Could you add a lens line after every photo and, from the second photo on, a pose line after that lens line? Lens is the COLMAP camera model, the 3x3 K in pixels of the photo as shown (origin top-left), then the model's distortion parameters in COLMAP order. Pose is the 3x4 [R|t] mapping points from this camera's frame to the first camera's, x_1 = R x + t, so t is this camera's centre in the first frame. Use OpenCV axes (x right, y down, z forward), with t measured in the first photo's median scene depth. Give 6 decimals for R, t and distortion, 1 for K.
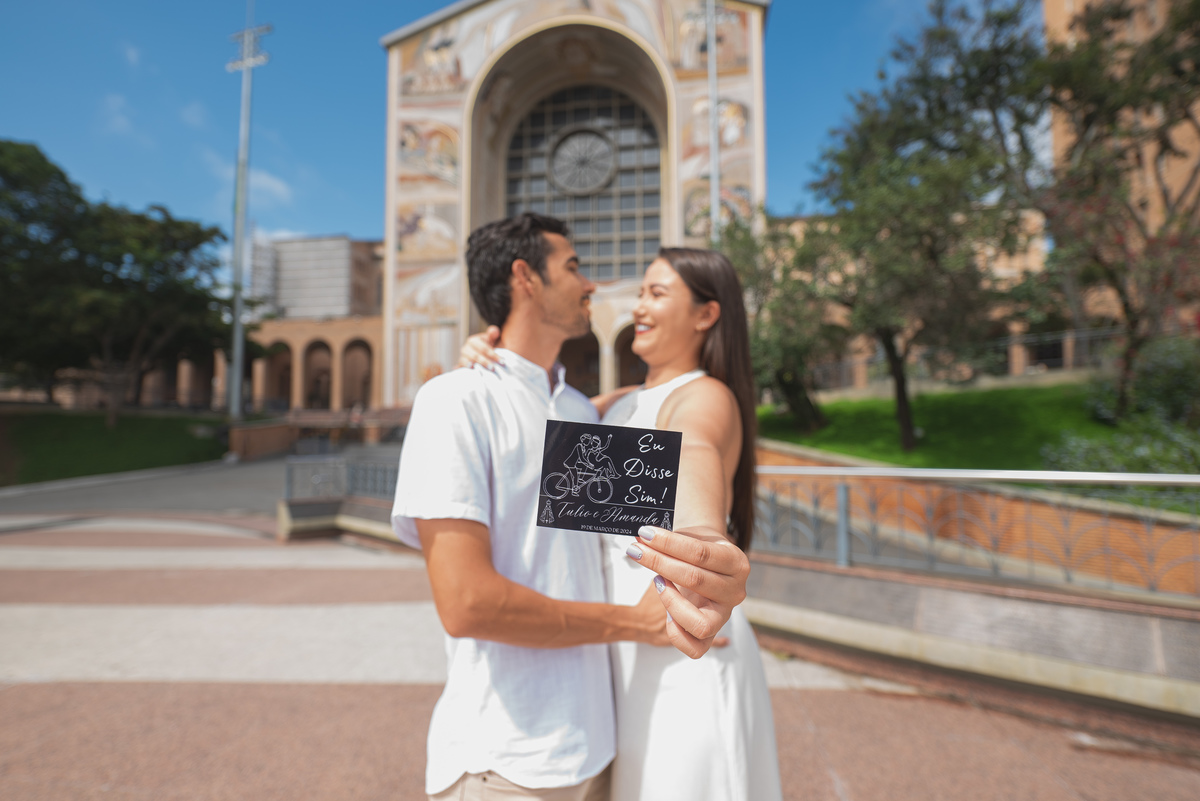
lens RADIAL K [[580.5, 0, 599.0], [0, 580.5, 409.9], [0, 0, 1]] dist [-0.000383, -0.002273]
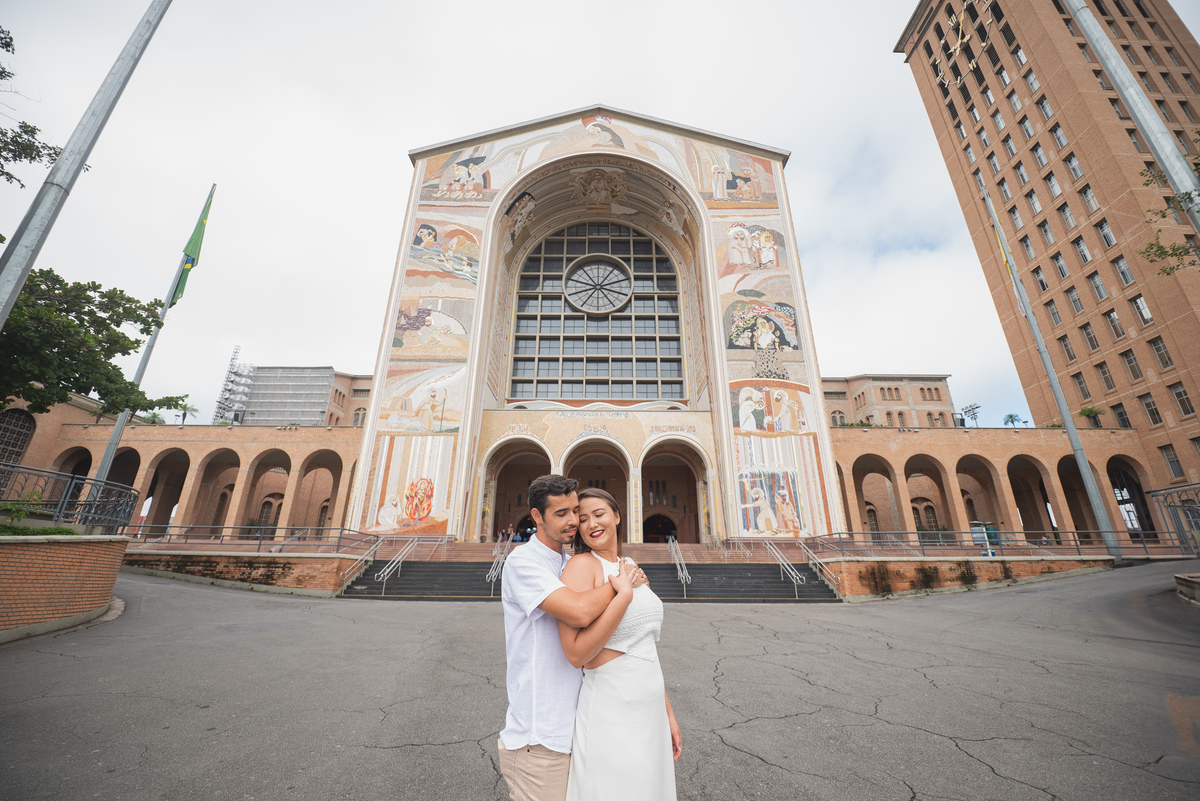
lens RADIAL K [[473.5, 0, 597.7], [0, 473.5, 402.6], [0, 0, 1]] dist [-0.017076, -0.002113]
pose [[0.990491, 0.058330, 0.124600, -0.134919], [-0.017950, 0.952722, -0.303313, 0.009727], [-0.136401, 0.298192, 0.944710, 0.334547]]
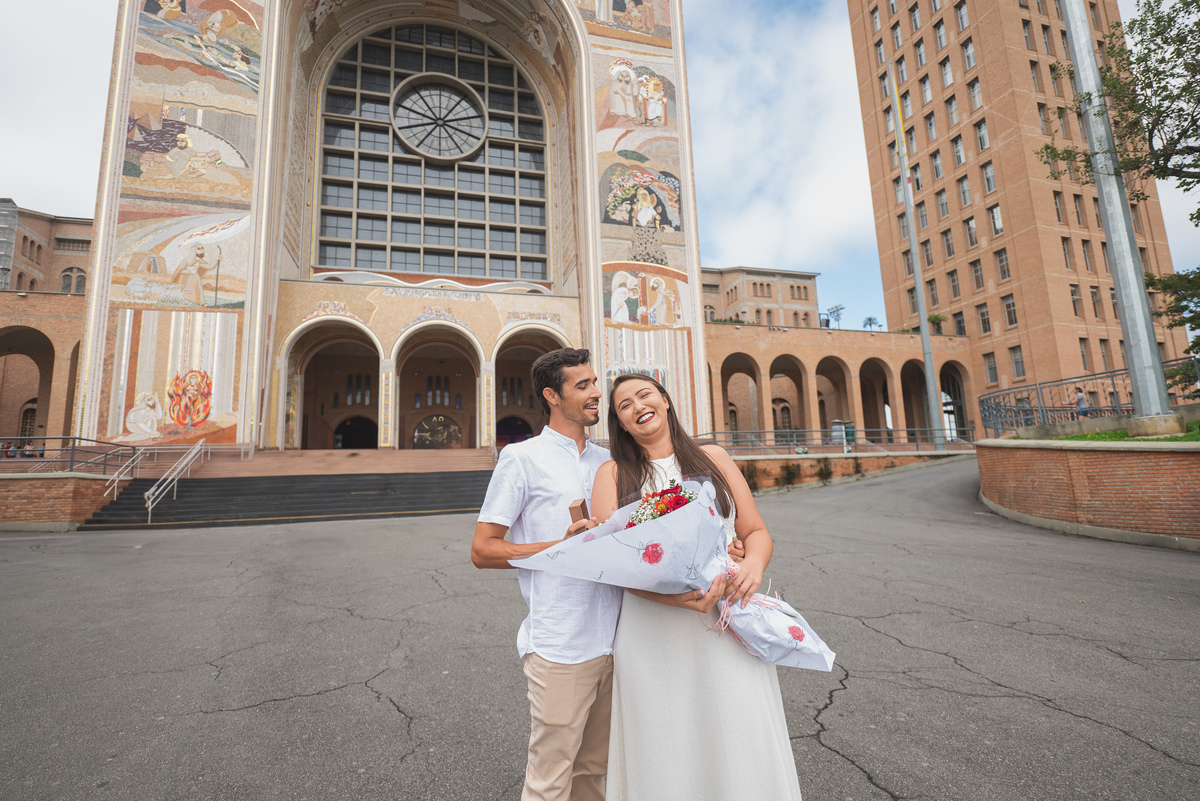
lens RADIAL K [[557.5, 0, 599.2], [0, 557.5, 404.9], [0, 0, 1]] dist [-0.007181, -0.001912]
pose [[0.911168, 0.029217, 0.410999, -0.142790], [0.012490, 0.995066, -0.098427, 0.010841], [-0.411846, 0.094817, 0.906307, 0.342834]]
